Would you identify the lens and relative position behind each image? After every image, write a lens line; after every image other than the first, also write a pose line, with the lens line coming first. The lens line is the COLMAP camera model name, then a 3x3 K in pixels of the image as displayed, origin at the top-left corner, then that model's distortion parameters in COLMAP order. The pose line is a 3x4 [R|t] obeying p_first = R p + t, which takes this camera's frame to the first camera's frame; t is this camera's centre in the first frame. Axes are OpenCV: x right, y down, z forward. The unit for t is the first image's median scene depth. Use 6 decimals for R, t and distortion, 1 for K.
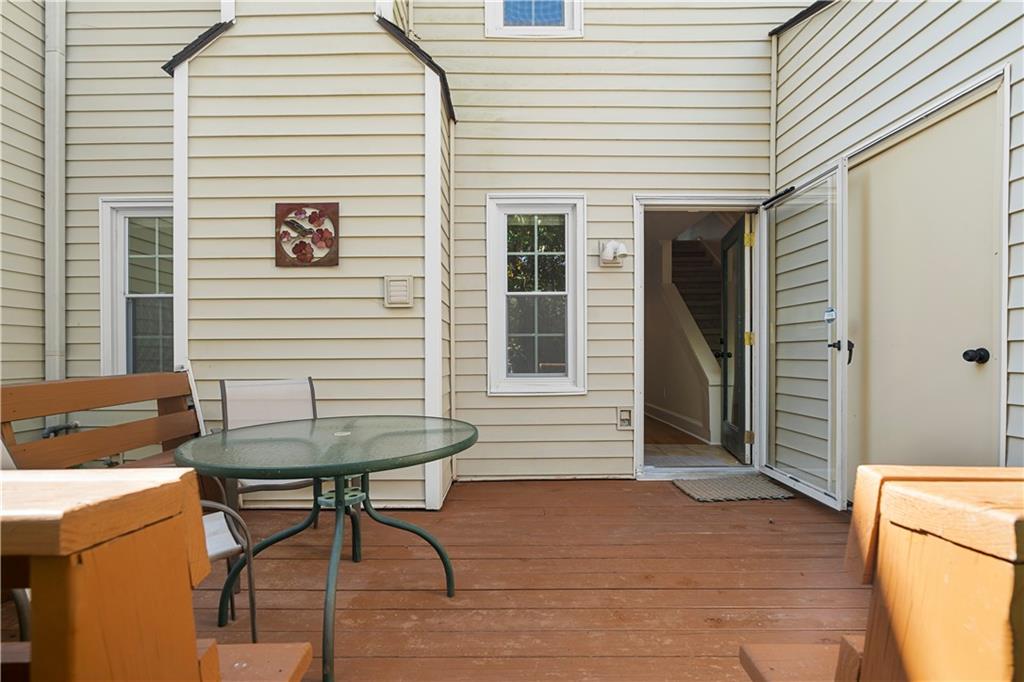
lens RADIAL K [[472.4, 0, 512.0], [0, 472.4, 339.8], [0, 0, 1]] dist [-0.013880, 0.000031]
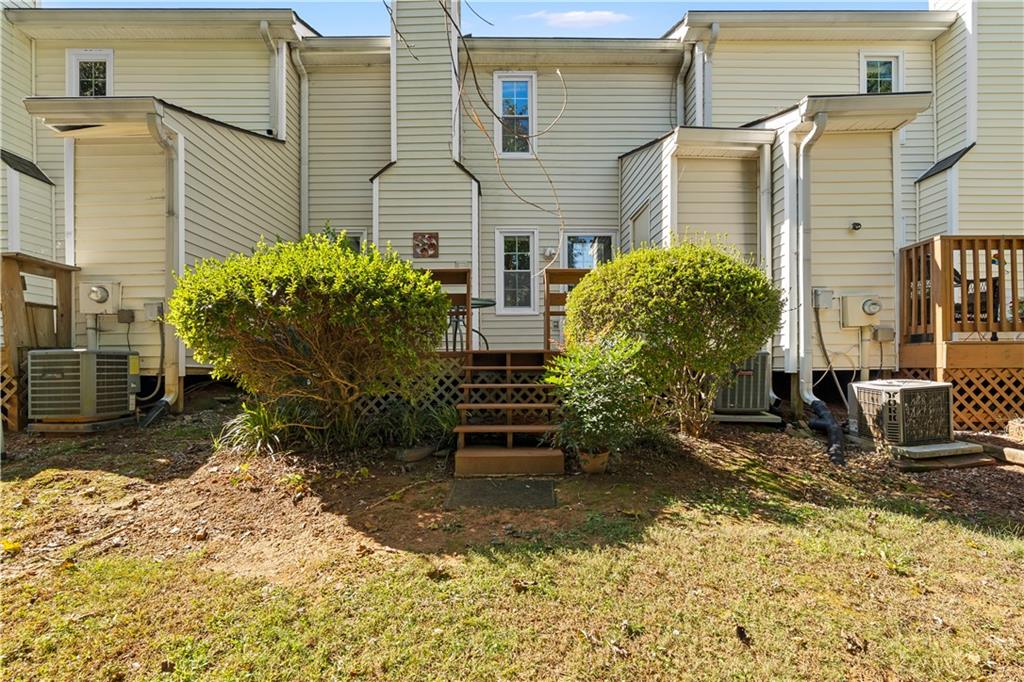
lens RADIAL K [[472.4, 0, 509.3], [0, 472.4, 345.0], [0, 0, 1]] dist [-0.013880, 0.000031]
pose [[0.999986, -0.000803, 0.005220, 0.003590], [0.000836, 0.999980, -0.006257, 0.294153], [-0.005214, 0.006261, 0.999967, -1.367548]]
